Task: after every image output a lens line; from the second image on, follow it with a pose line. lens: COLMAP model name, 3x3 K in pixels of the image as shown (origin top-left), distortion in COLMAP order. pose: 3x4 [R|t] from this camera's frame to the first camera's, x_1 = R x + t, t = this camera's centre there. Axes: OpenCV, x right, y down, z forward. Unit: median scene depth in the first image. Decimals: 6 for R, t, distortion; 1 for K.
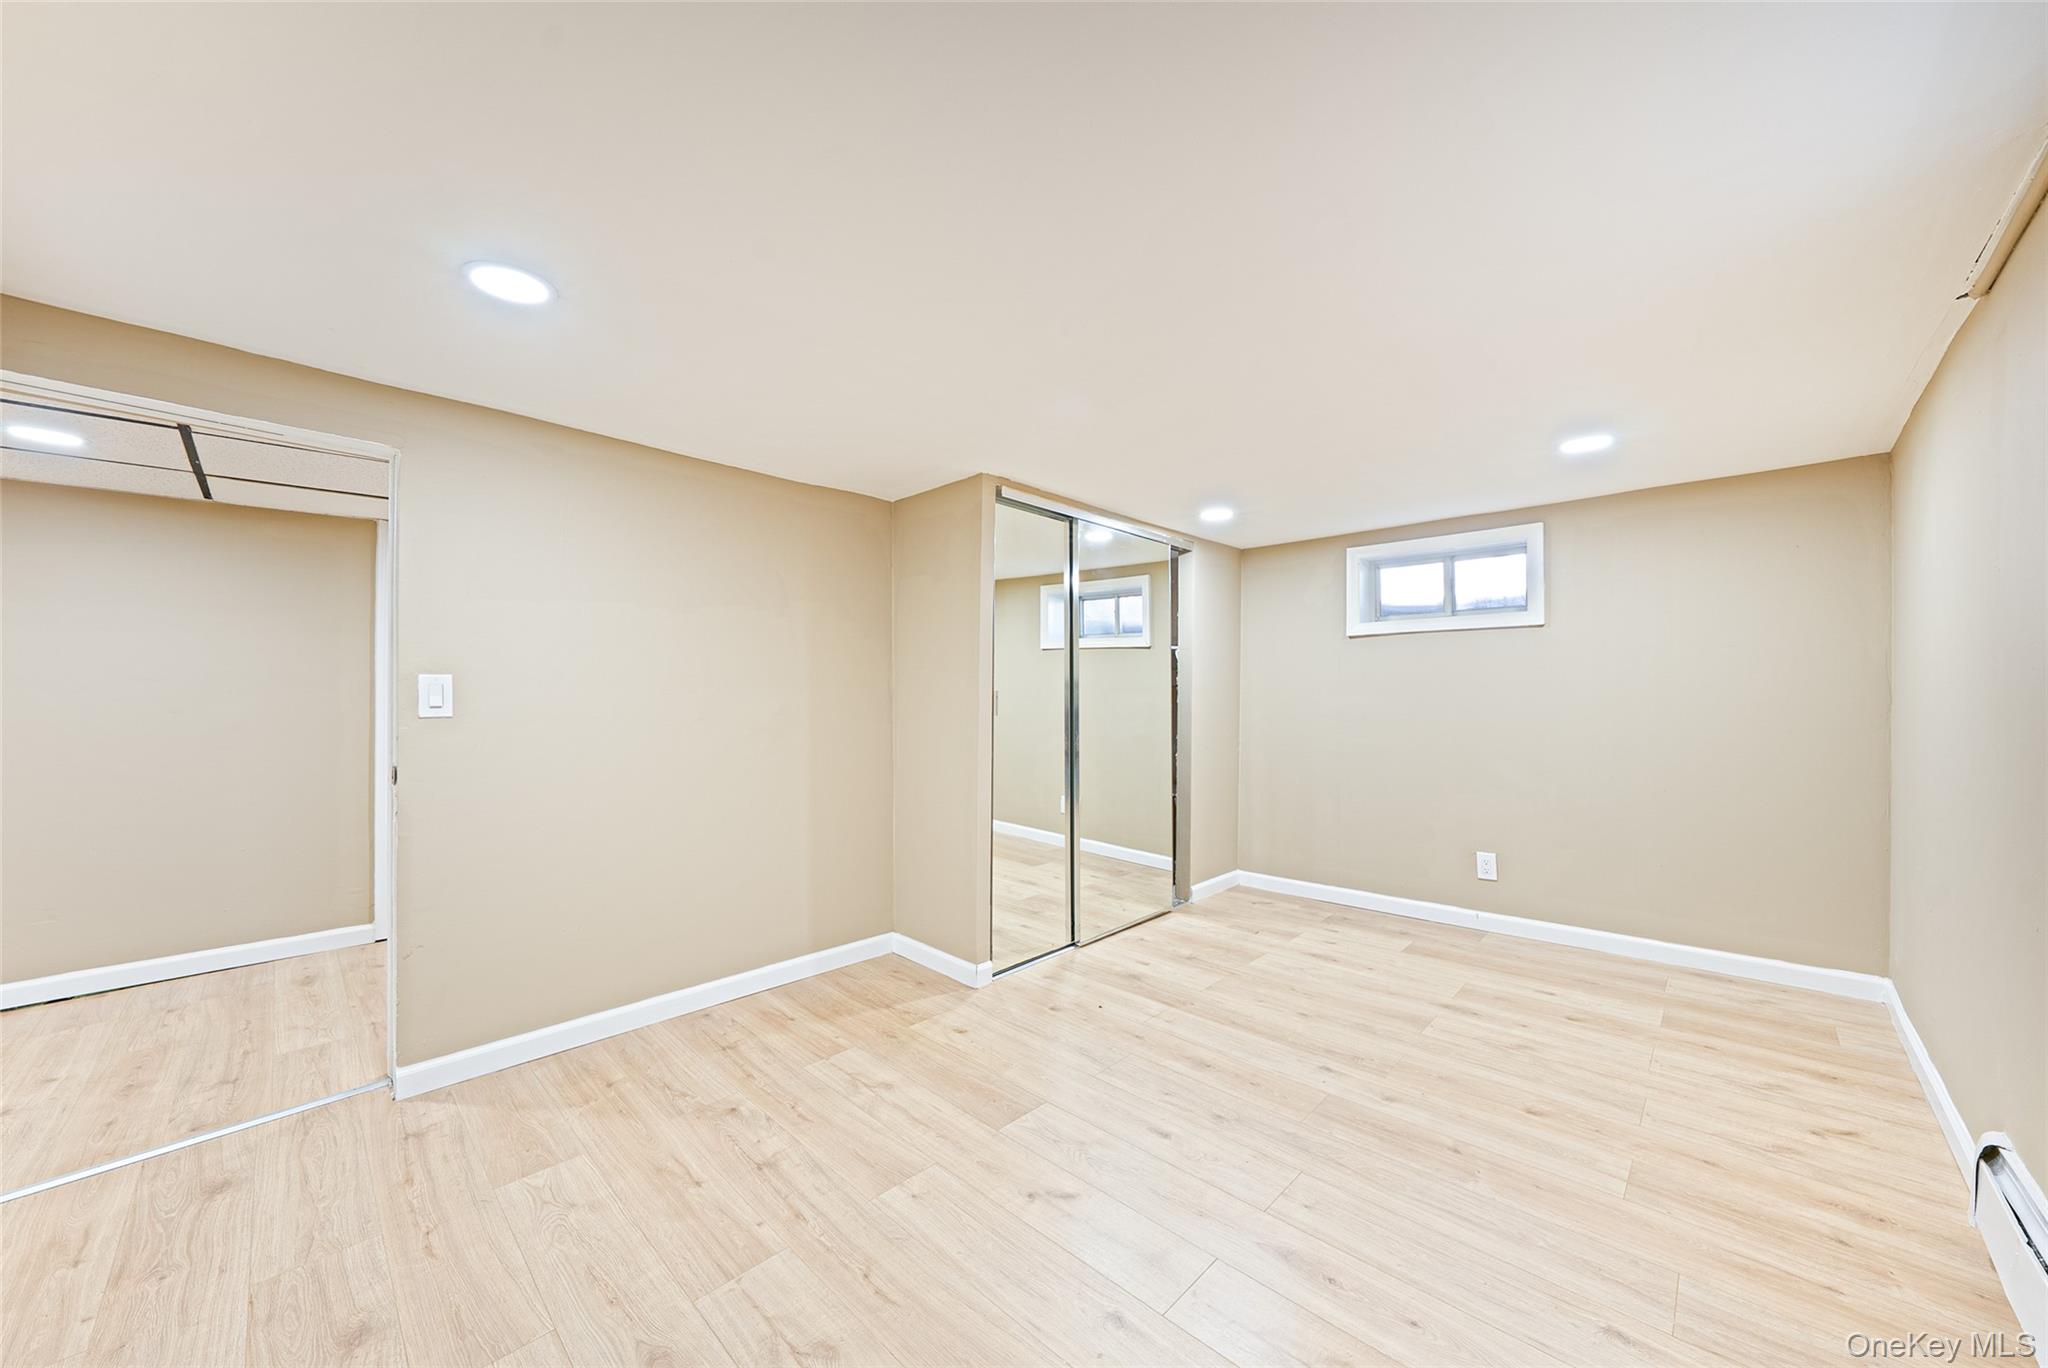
lens RADIAL K [[746.7, 0, 1020.4], [0, 746.7, 702.4], [0, 0, 1]] dist [-0.000187, -0.000054]
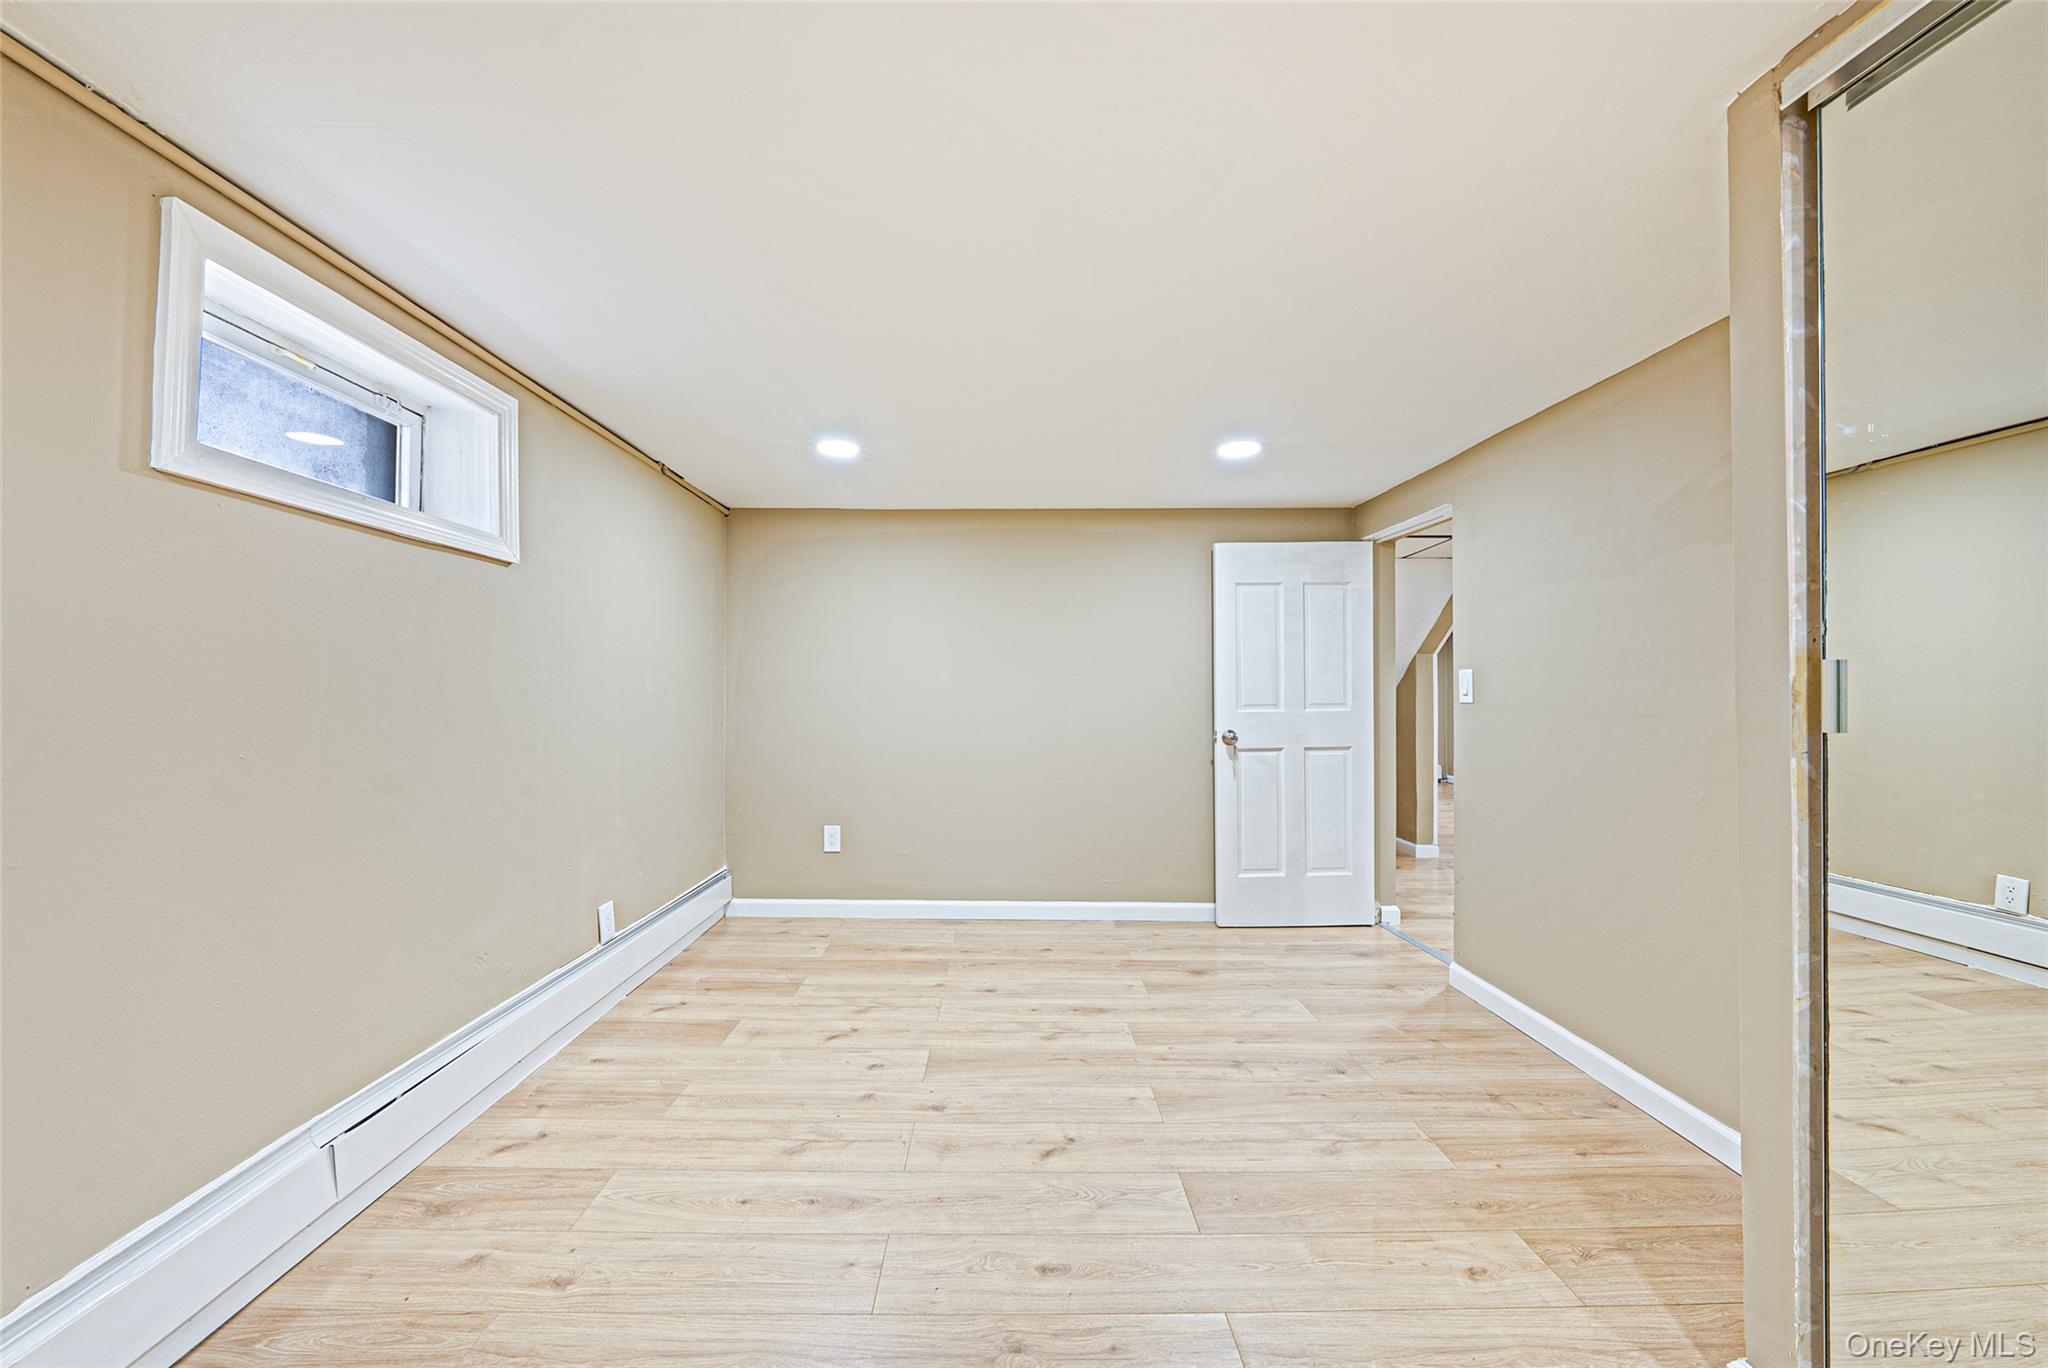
lens RADIAL K [[746.7, 0, 1020.4], [0, 746.7, 702.4], [0, 0, 1]] dist [-0.000187, -0.000054]
pose [[-0.705008, 0.011802, -0.709101, 0.714996], [-0.003867, 0.999783, 0.020485, -0.007986], [0.709189, 0.017184, -0.704809, 1.454542]]
